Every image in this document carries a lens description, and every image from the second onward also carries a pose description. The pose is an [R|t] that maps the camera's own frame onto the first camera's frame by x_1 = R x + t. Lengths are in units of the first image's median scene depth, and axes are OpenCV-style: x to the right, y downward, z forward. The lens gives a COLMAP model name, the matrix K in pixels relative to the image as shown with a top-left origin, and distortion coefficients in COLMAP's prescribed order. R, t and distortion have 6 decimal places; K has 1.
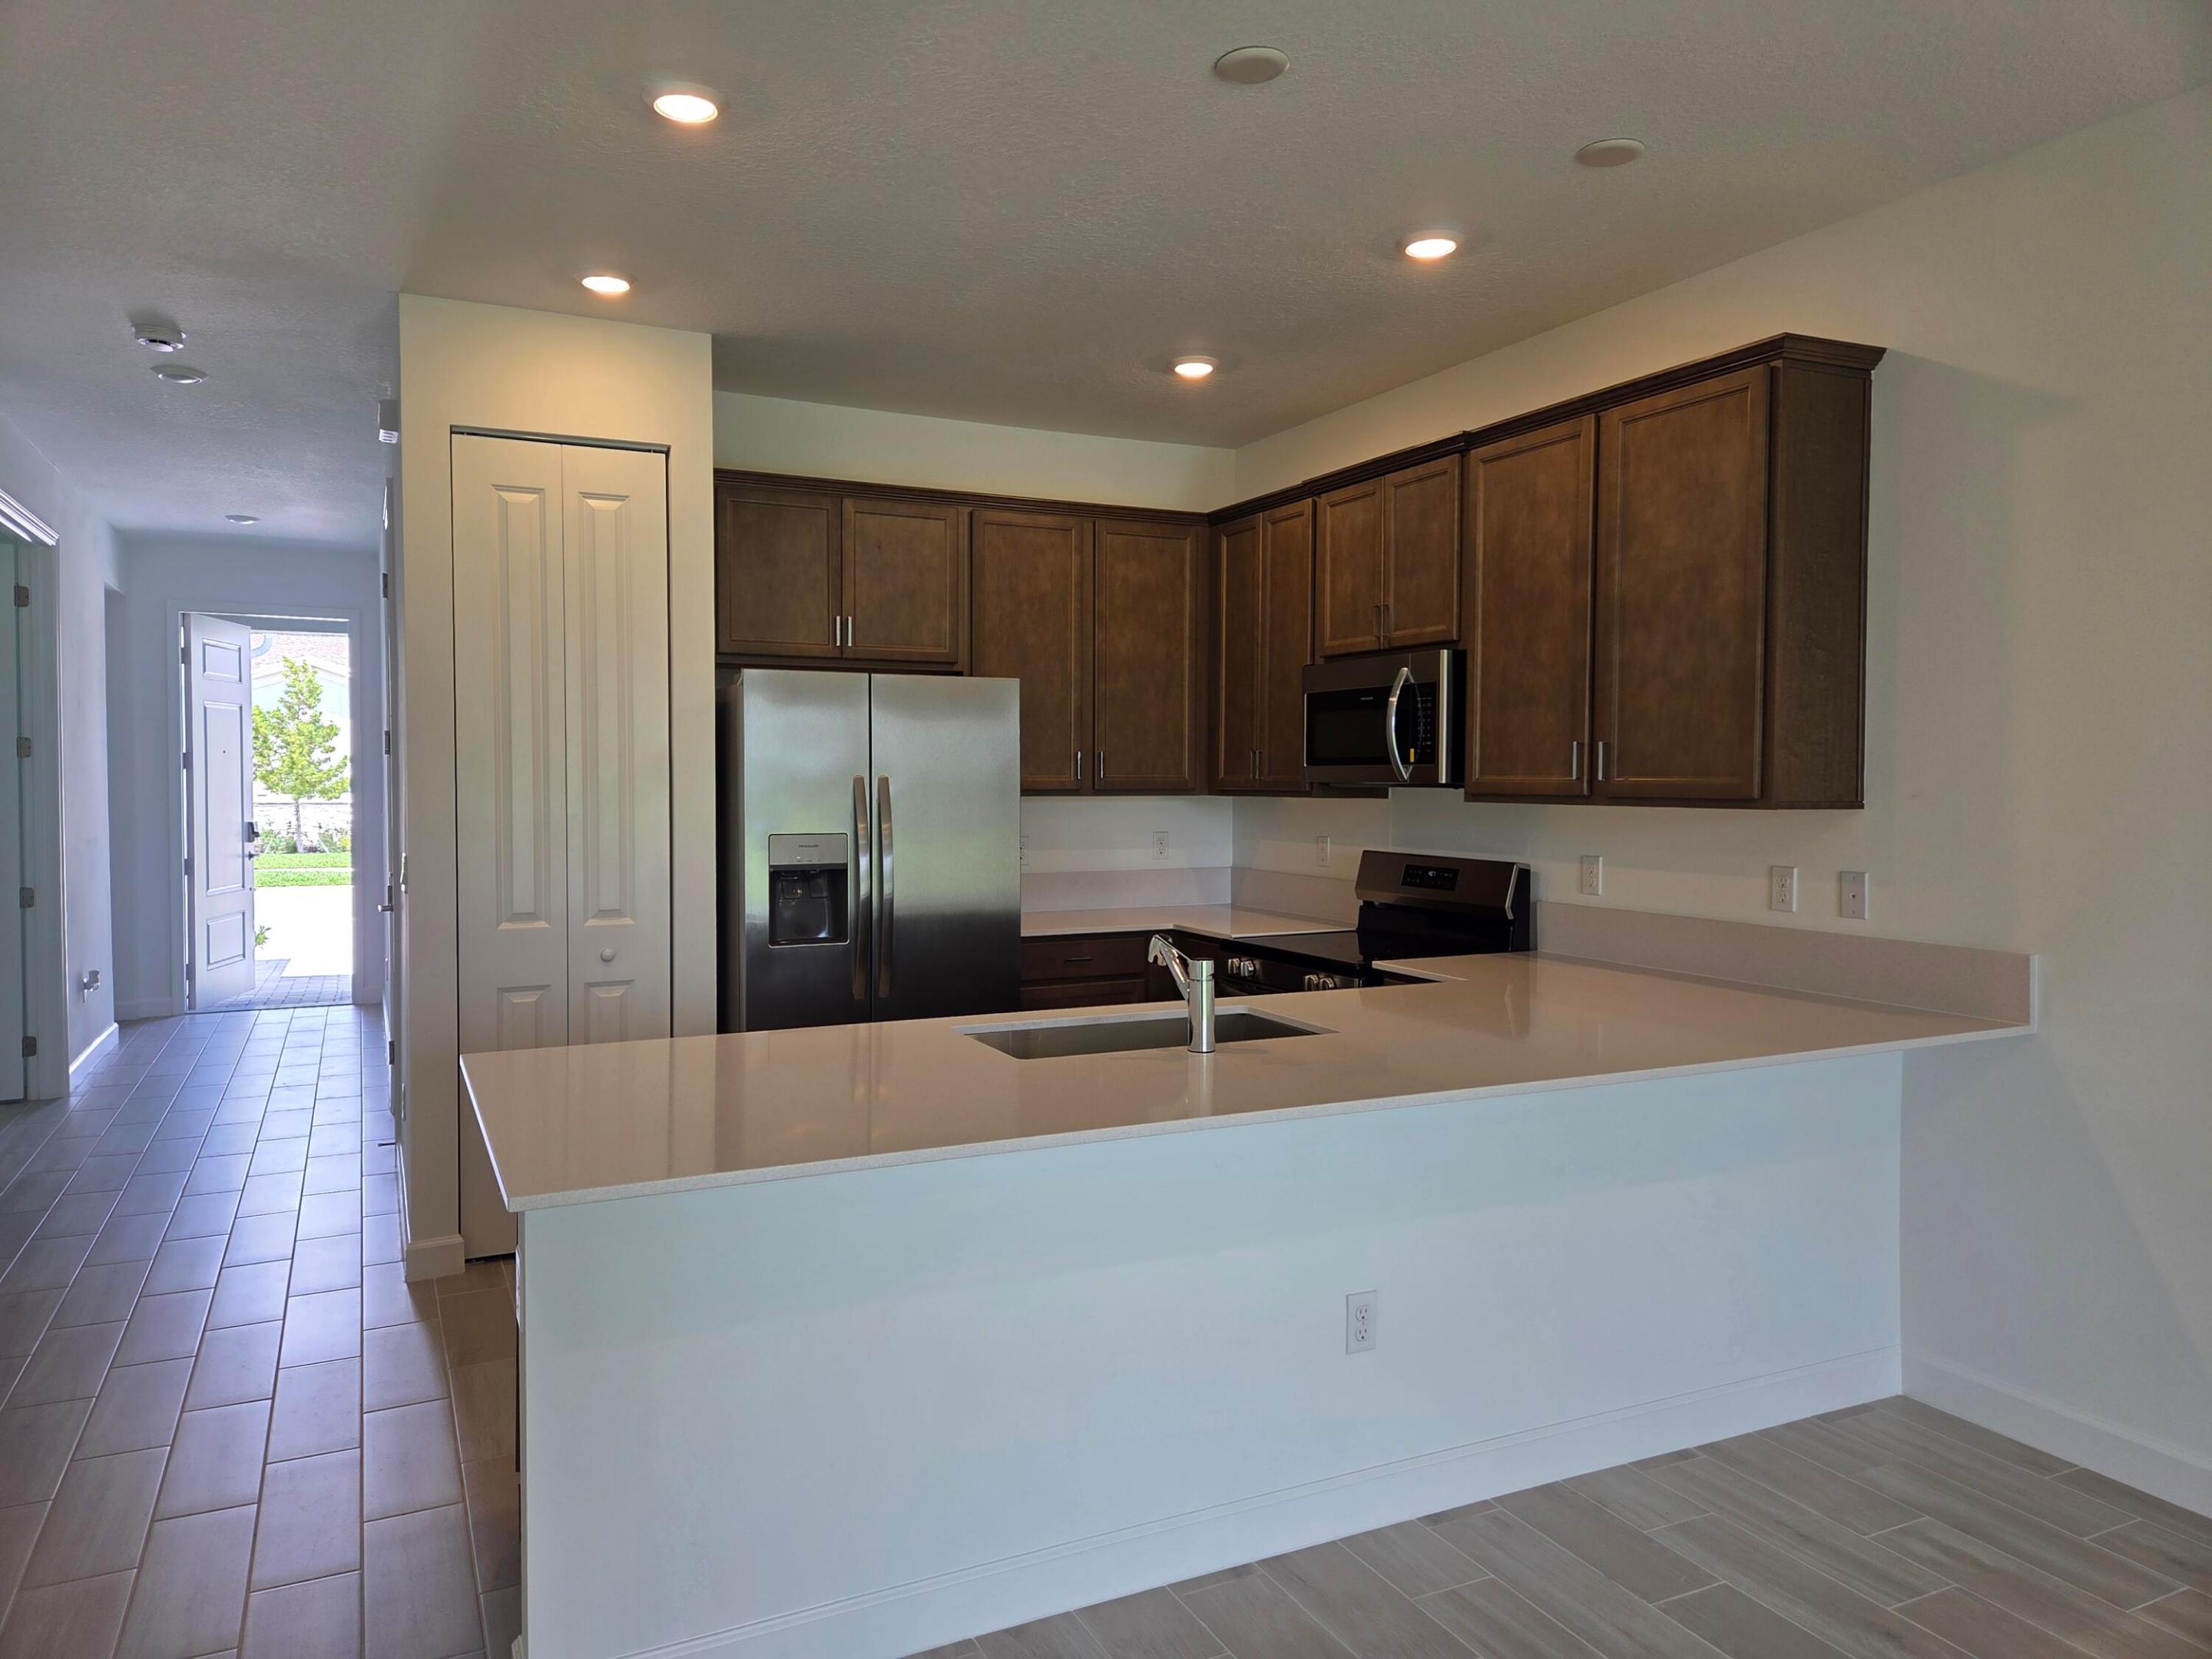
lens RADIAL K [[1483.9, 0, 1103.1], [0, 1483.9, 820.7], [0, 0, 1]] dist [0.077026, -0.072105]
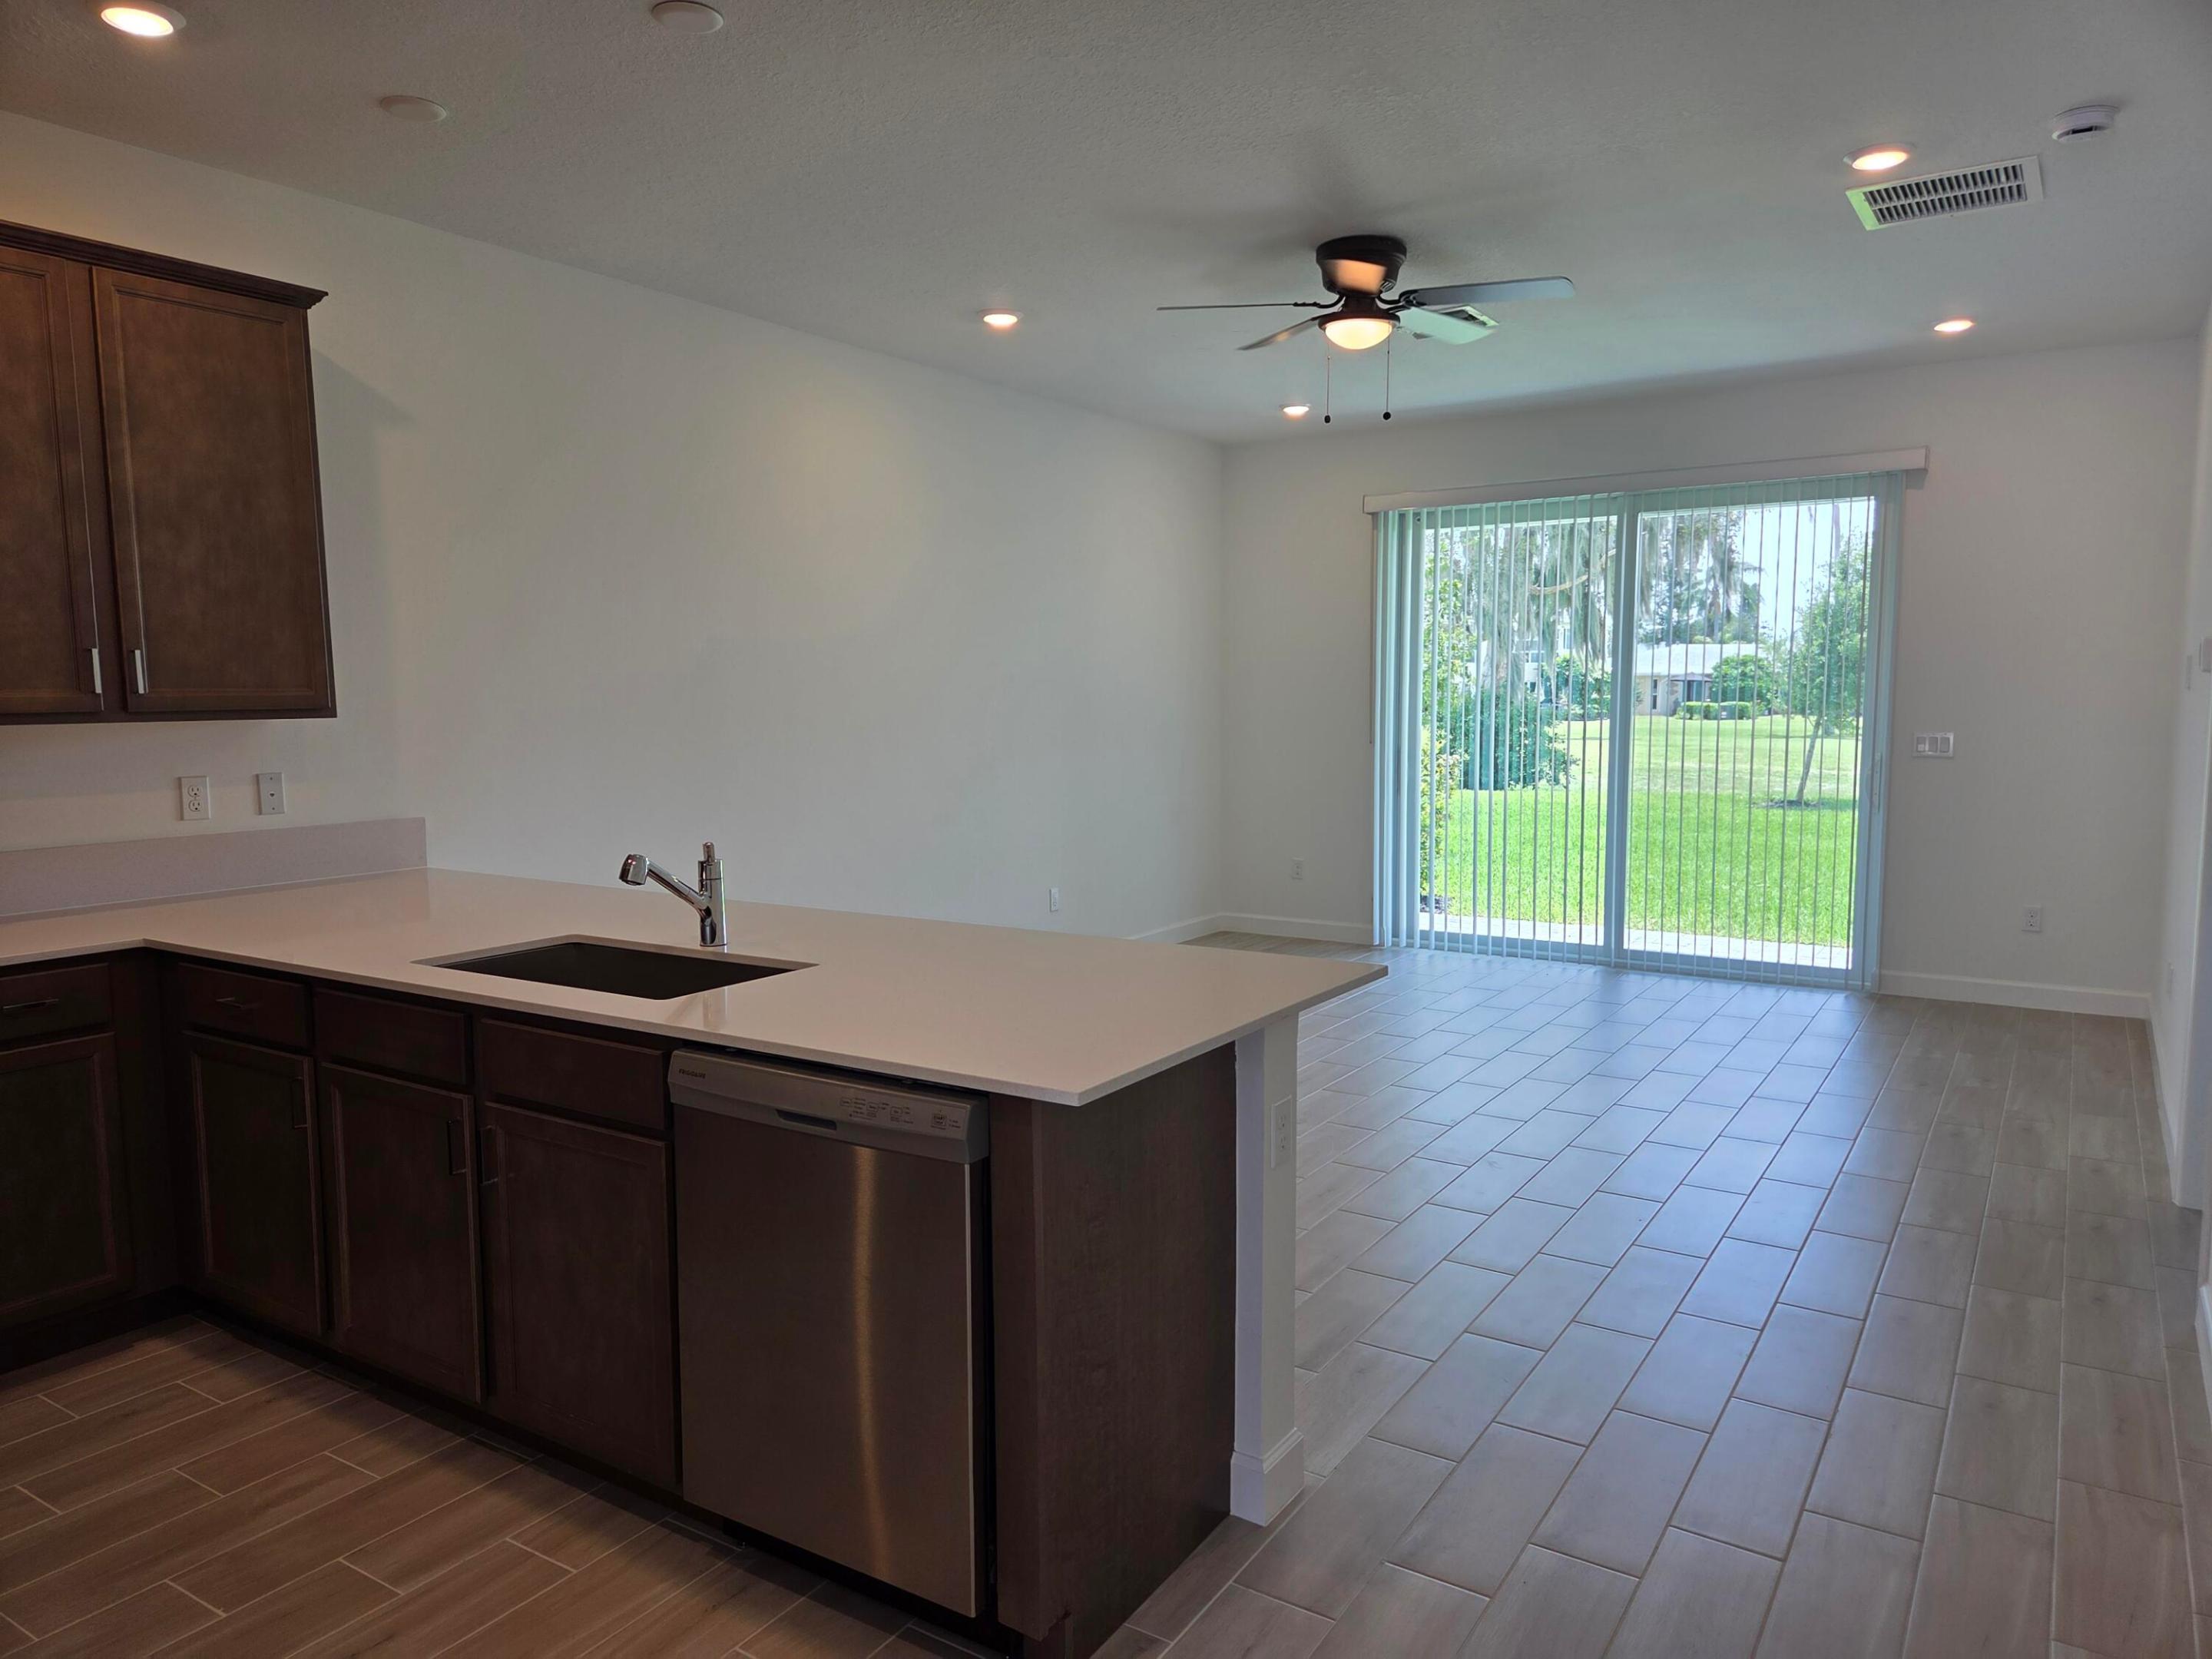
lens RADIAL K [[1483.9, 0, 1103.1], [0, 1483.9, 820.7], [0, 0, 1]] dist [0.077026, -0.072105]
pose [[-0.506390, -0.085607, 0.858045, -0.715359], [0.025789, 0.993111, 0.114302, -0.039590], [-0.861919, 0.080009, -0.500694, 0.935845]]
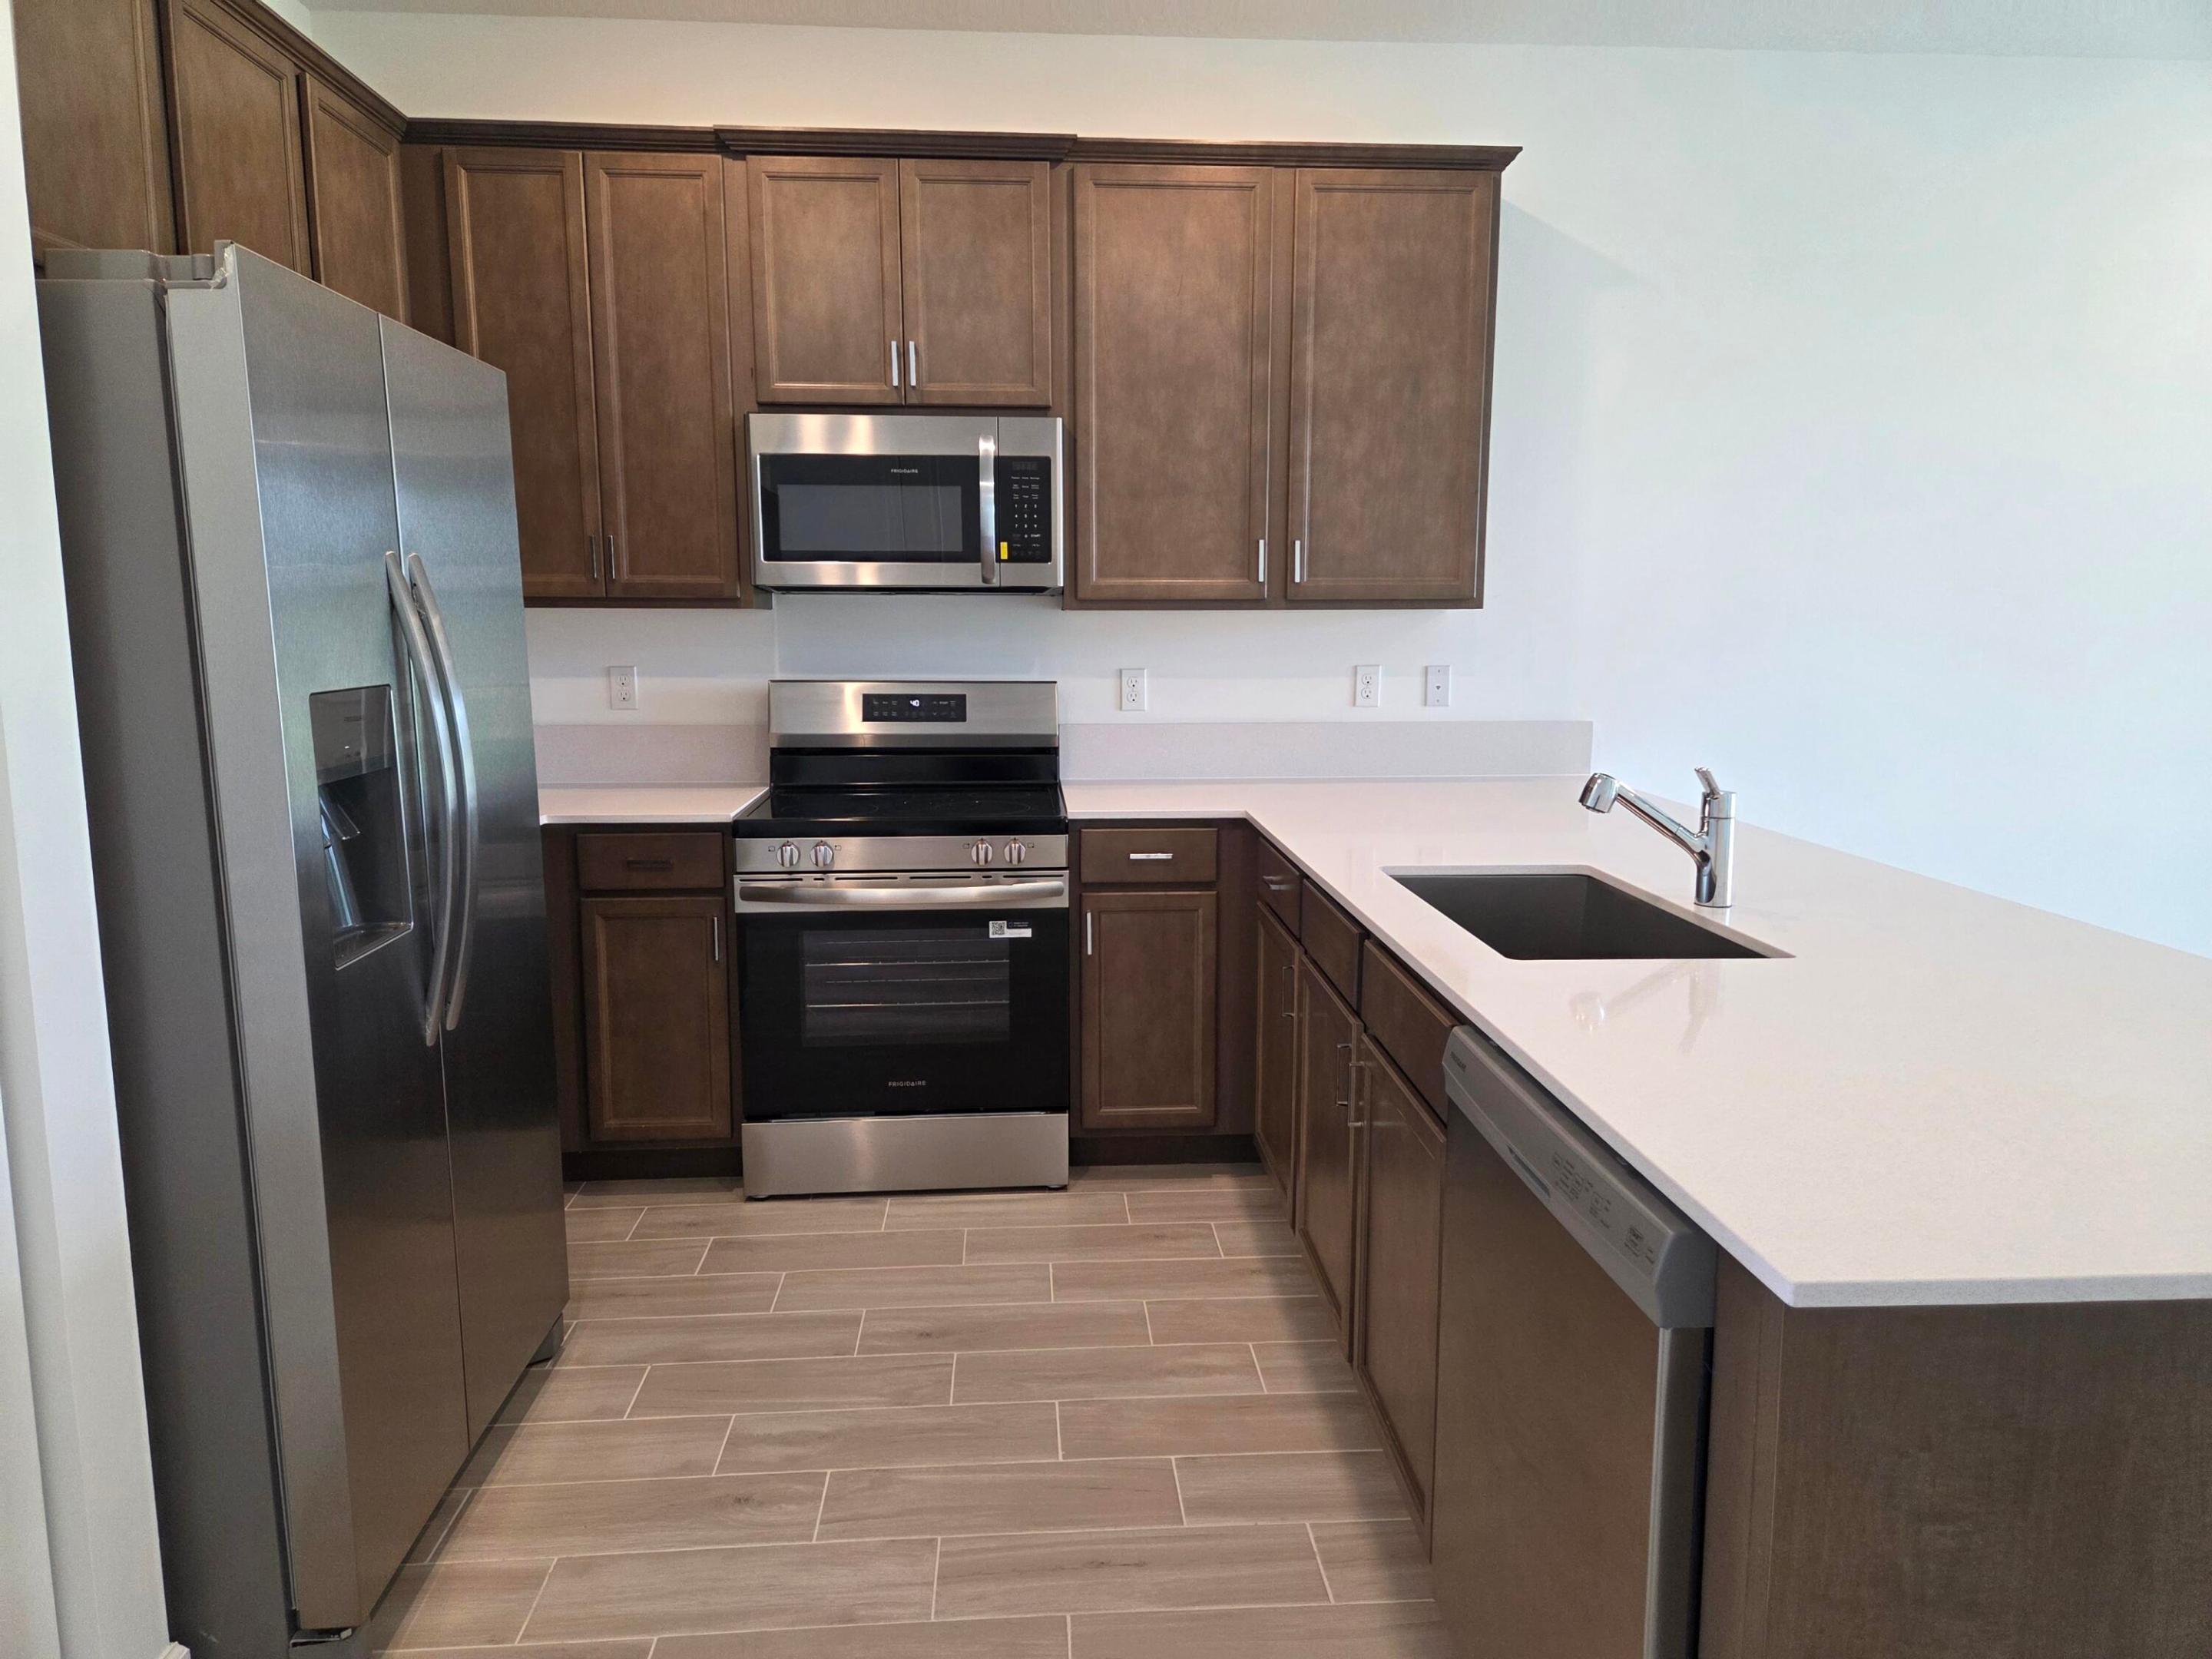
lens RADIAL K [[1483.9, 0, 1103.1], [0, 1483.9, 820.7], [0, 0, 1]] dist [0.077026, -0.072105]
pose [[0.384038, -0.141410, 0.912424, -0.576826], [0.028544, 0.989548, 0.141349, -0.014655], [-0.922876, -0.028239, 0.384060, 0.727018]]
